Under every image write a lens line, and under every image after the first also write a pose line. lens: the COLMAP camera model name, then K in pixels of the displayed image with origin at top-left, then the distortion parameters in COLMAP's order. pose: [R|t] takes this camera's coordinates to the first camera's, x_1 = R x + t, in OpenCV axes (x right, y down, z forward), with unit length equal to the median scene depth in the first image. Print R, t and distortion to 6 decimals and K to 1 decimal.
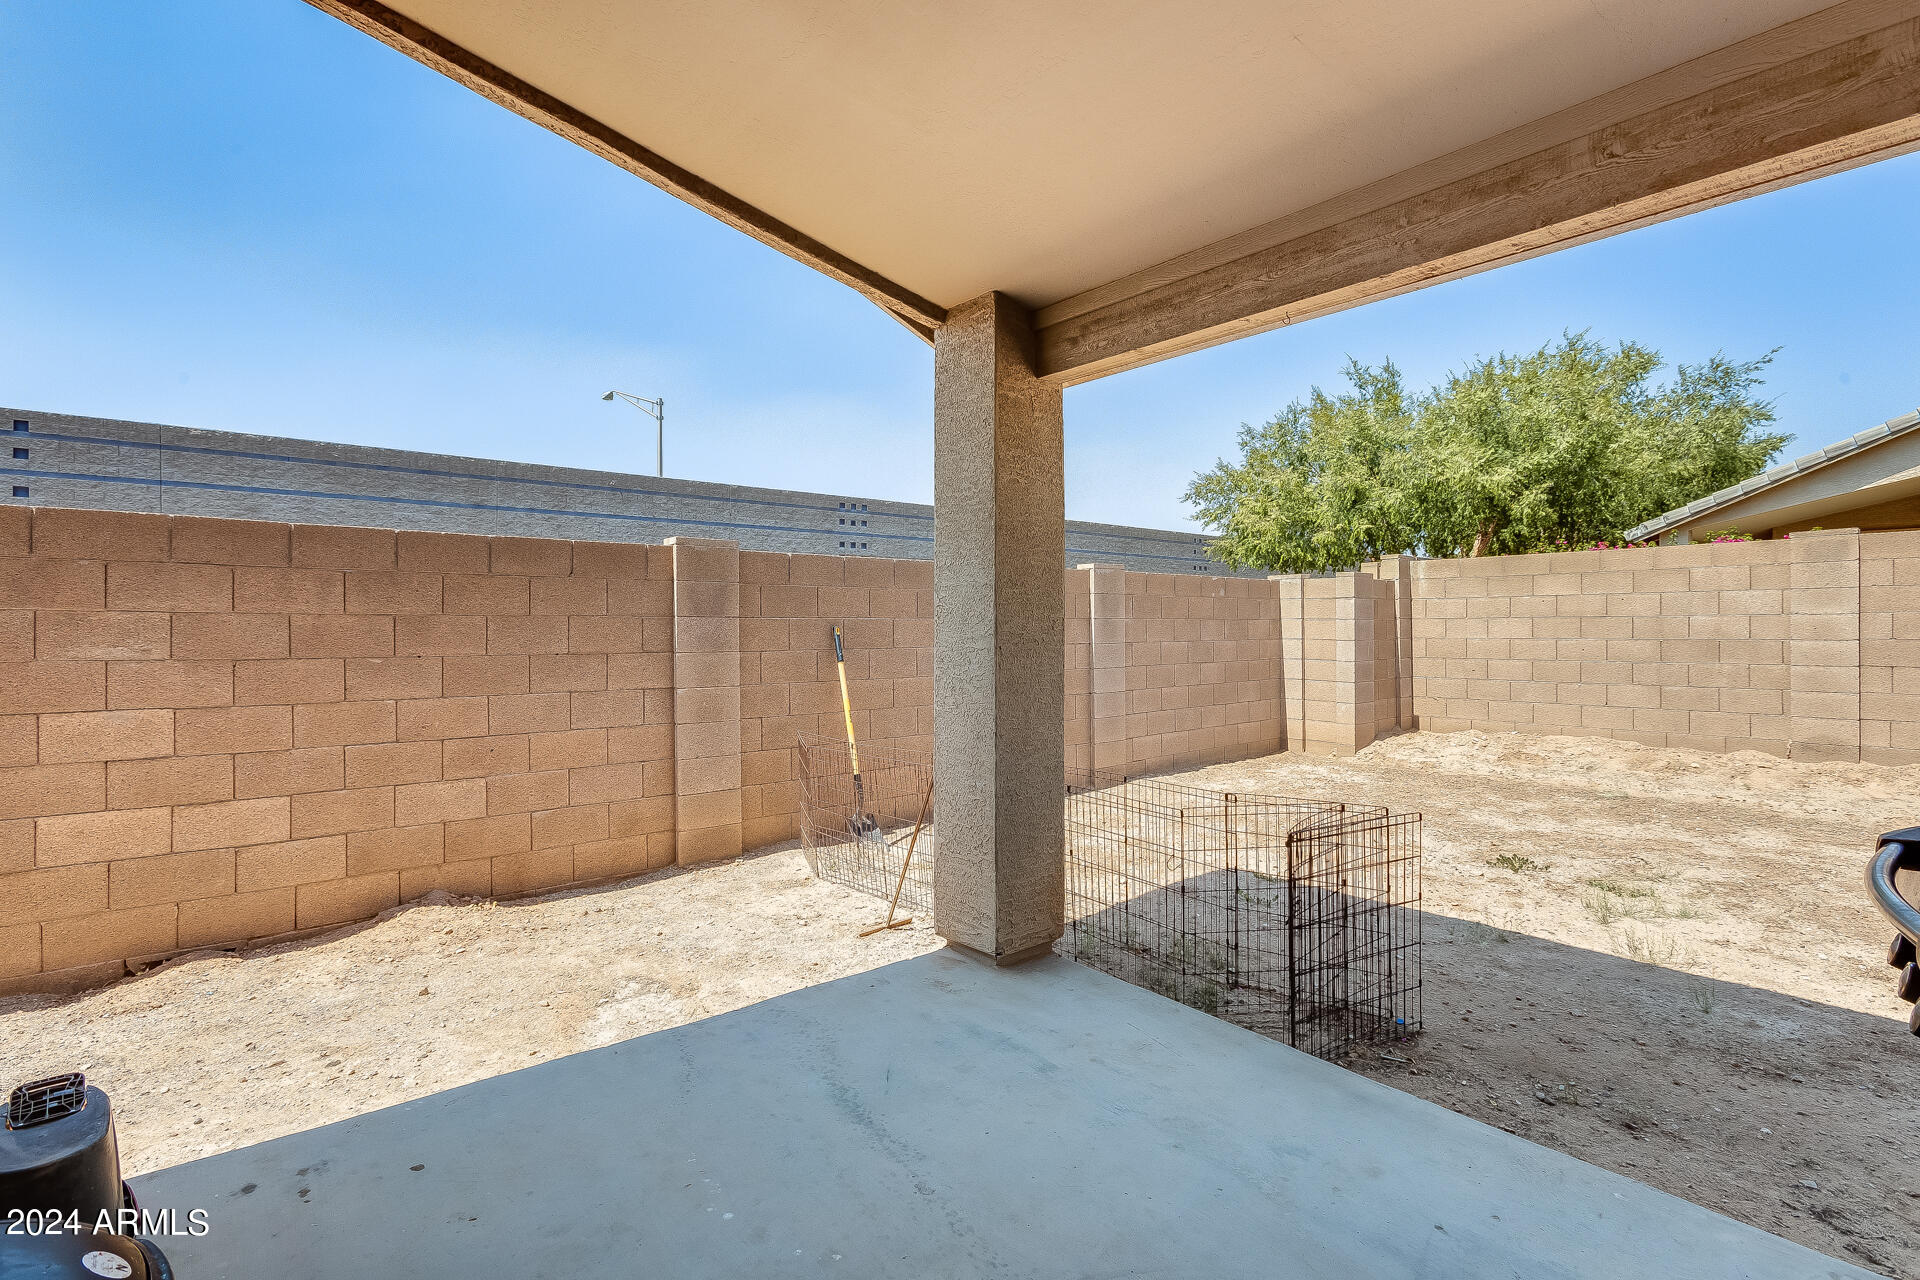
lens RADIAL K [[888.9, 0, 972.4], [0, 888.9, 629.4], [0, 0, 1]] dist [-0.004105, 0.002867]
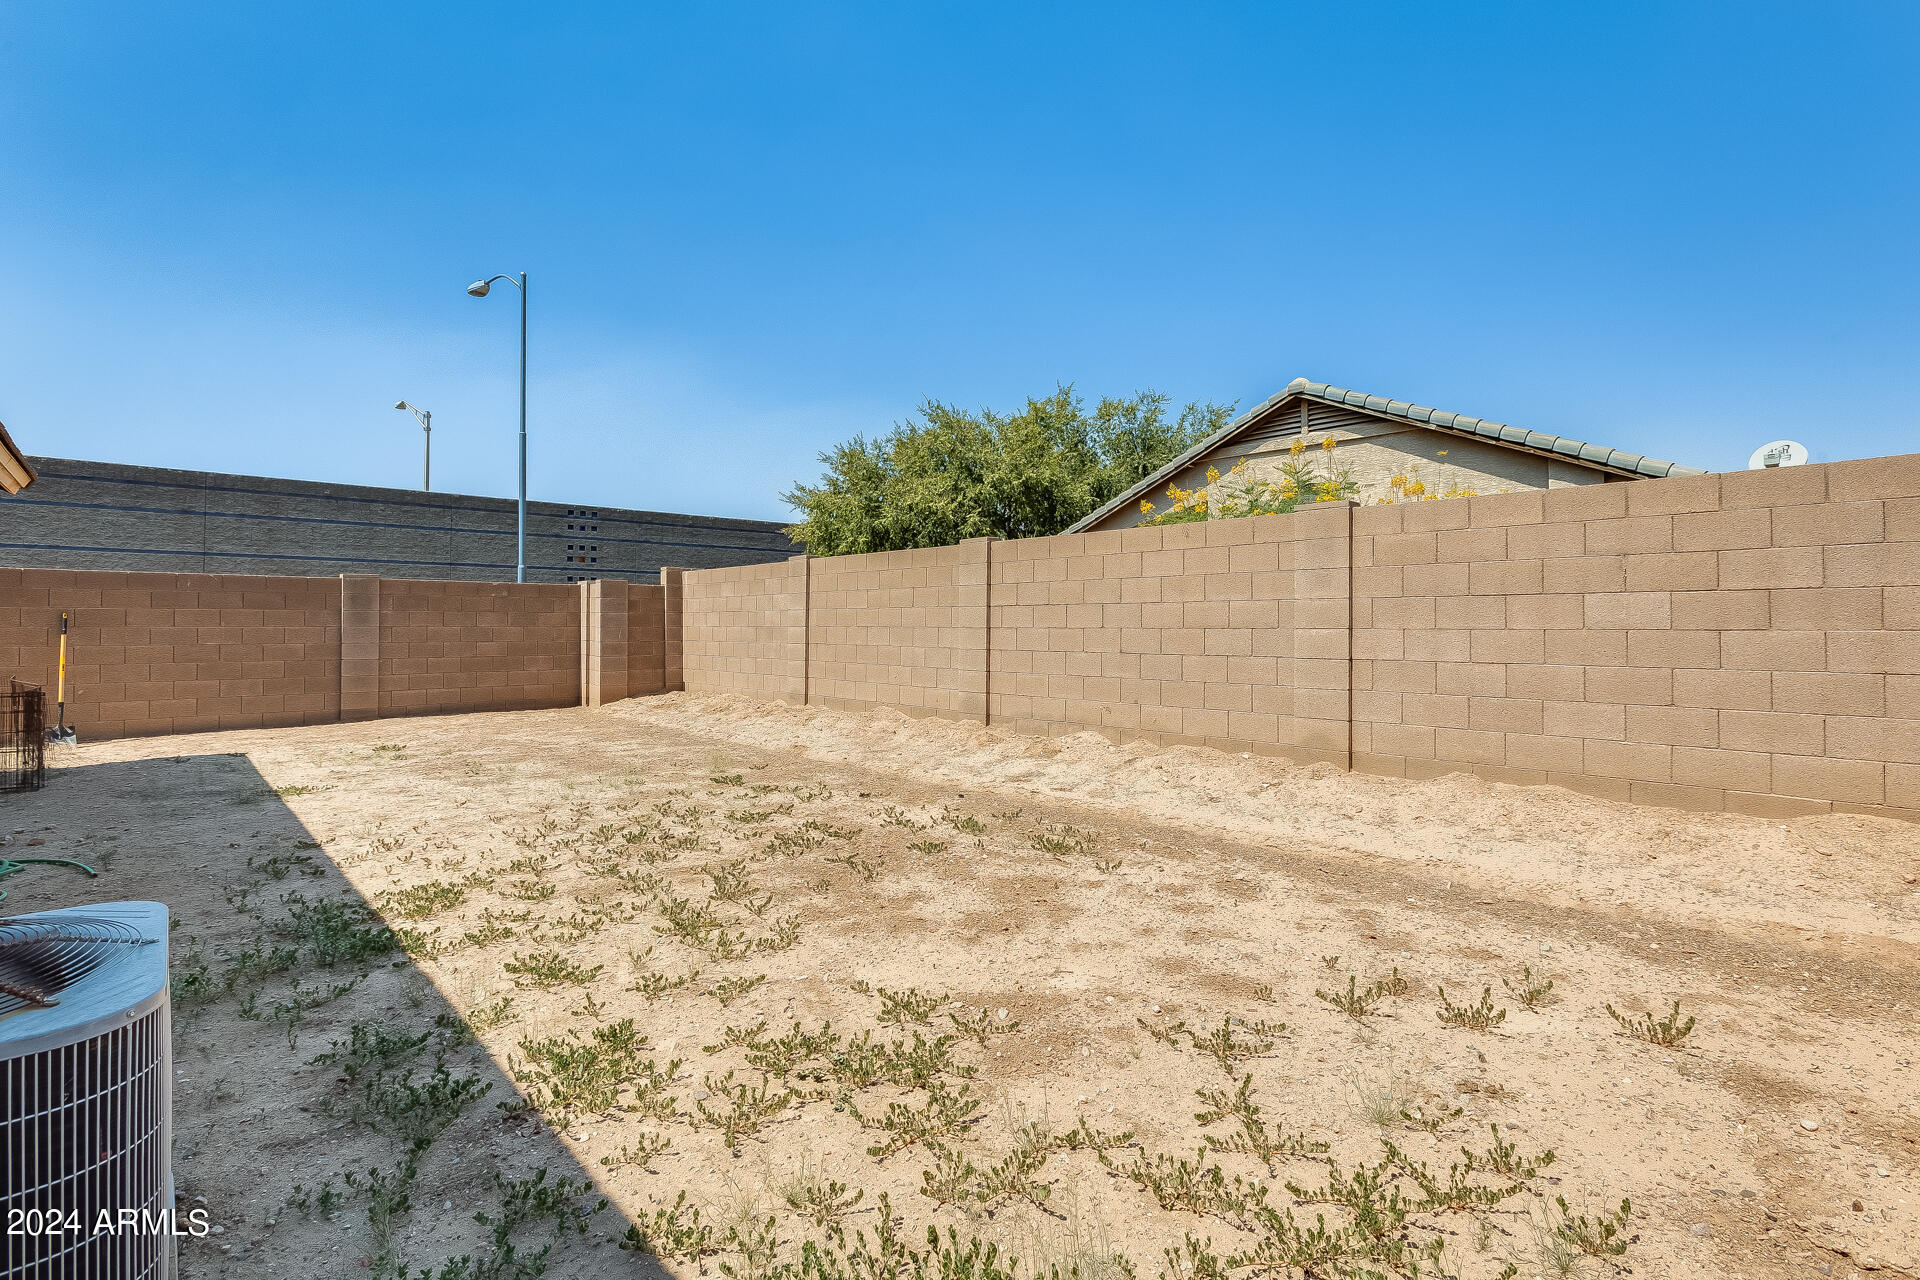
lens RADIAL K [[888.9, 0, 956.1], [0, 888.9, 636.2], [0, 0, 1]] dist [-0.004105, 0.002867]
pose [[0.999038, 0.006518, 0.043373, 0.960496], [-0.006901, 0.999938, 0.008682, 0.010754], [-0.043314, -0.008973, 0.999021, -0.464317]]
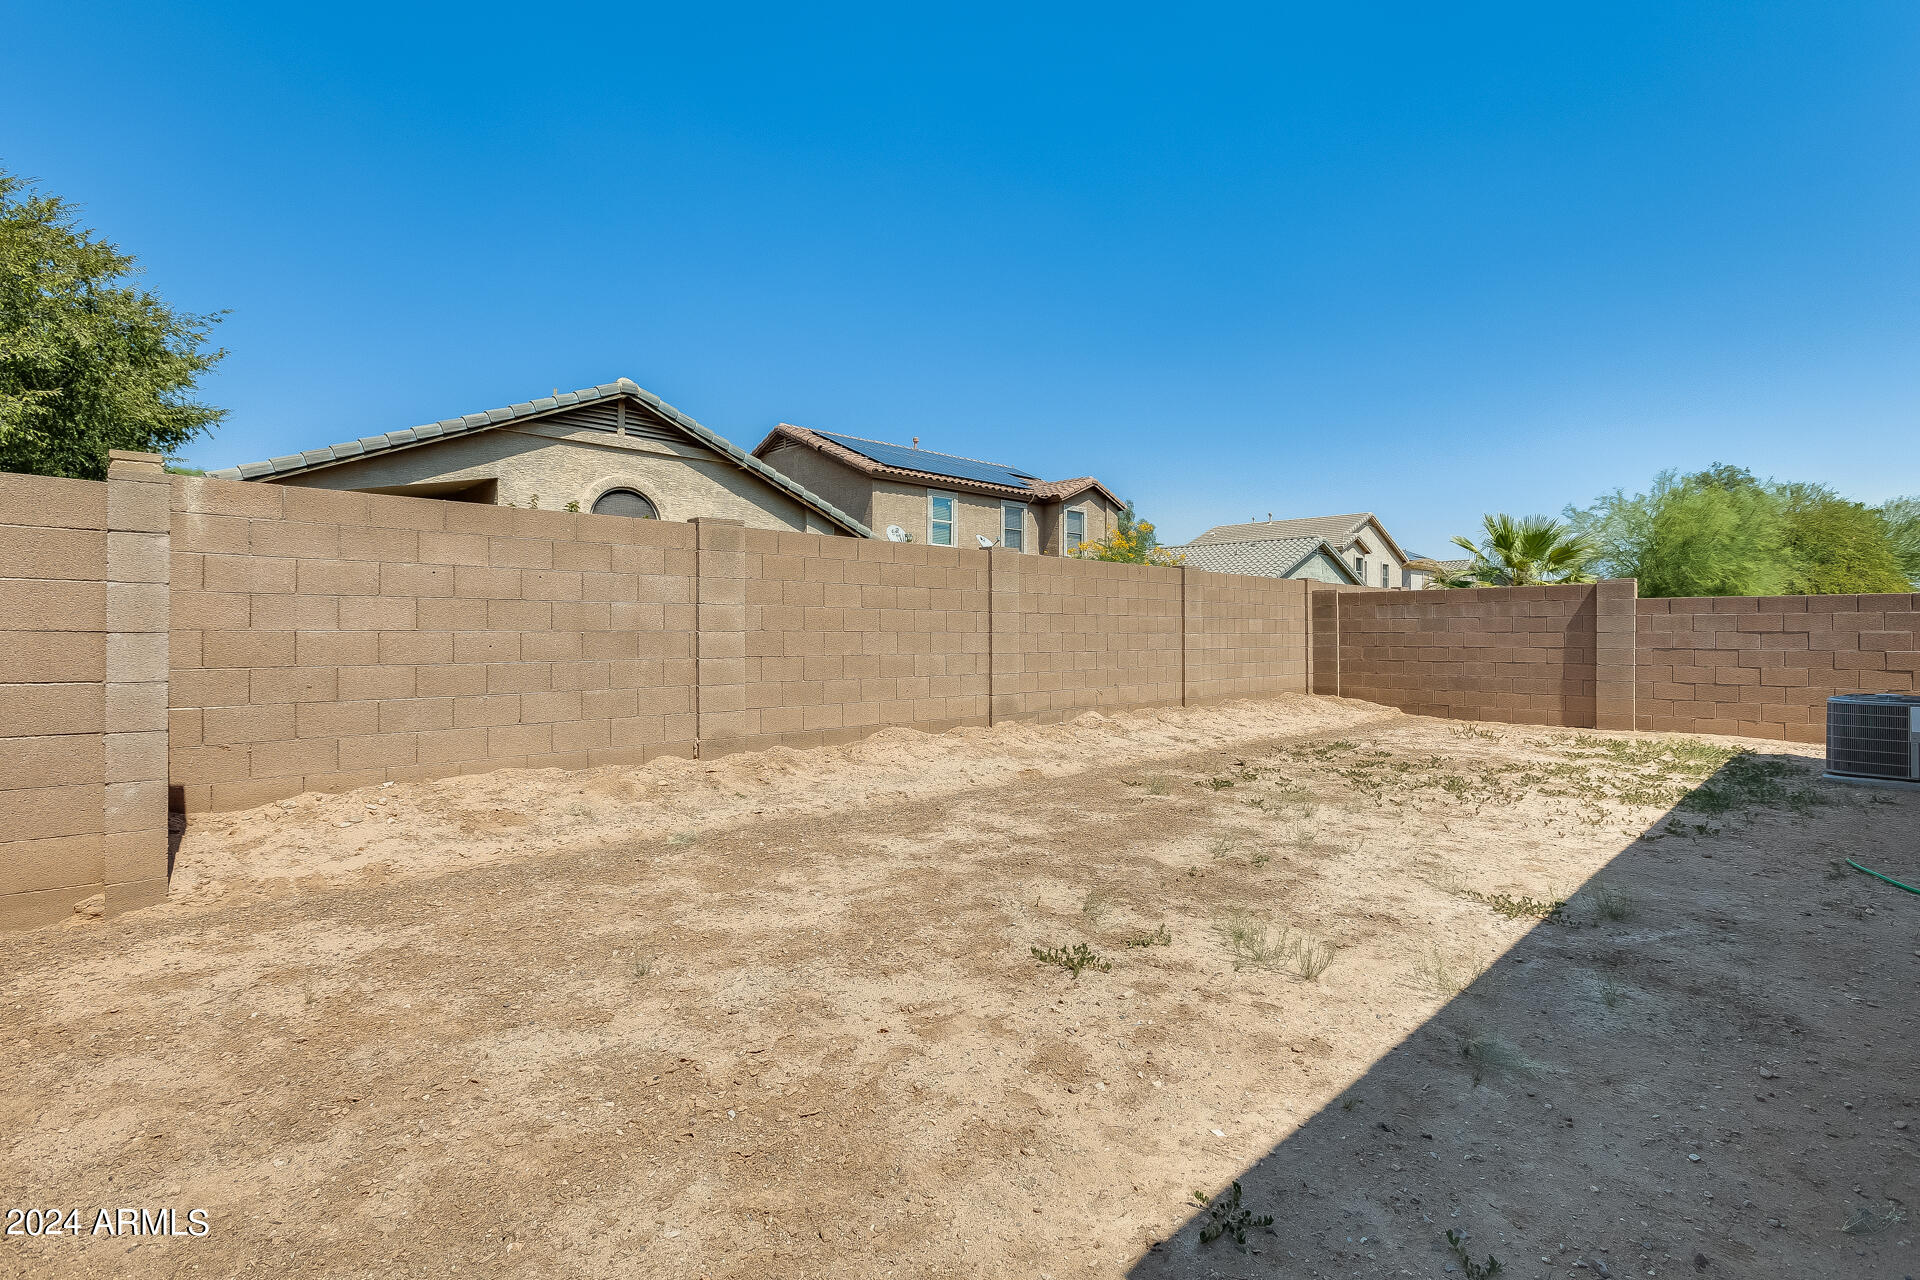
lens RADIAL K [[888.9, 0, 969.6], [0, 888.9, 624.6], [0, 0, 1]] dist [-0.004105, 0.002867]
pose [[-0.058381, 0.012299, 0.998219, -0.024564], [-0.002269, 0.999920, -0.012452, 0.013395], [-0.998292, -0.002992, -0.058348, 0.647980]]
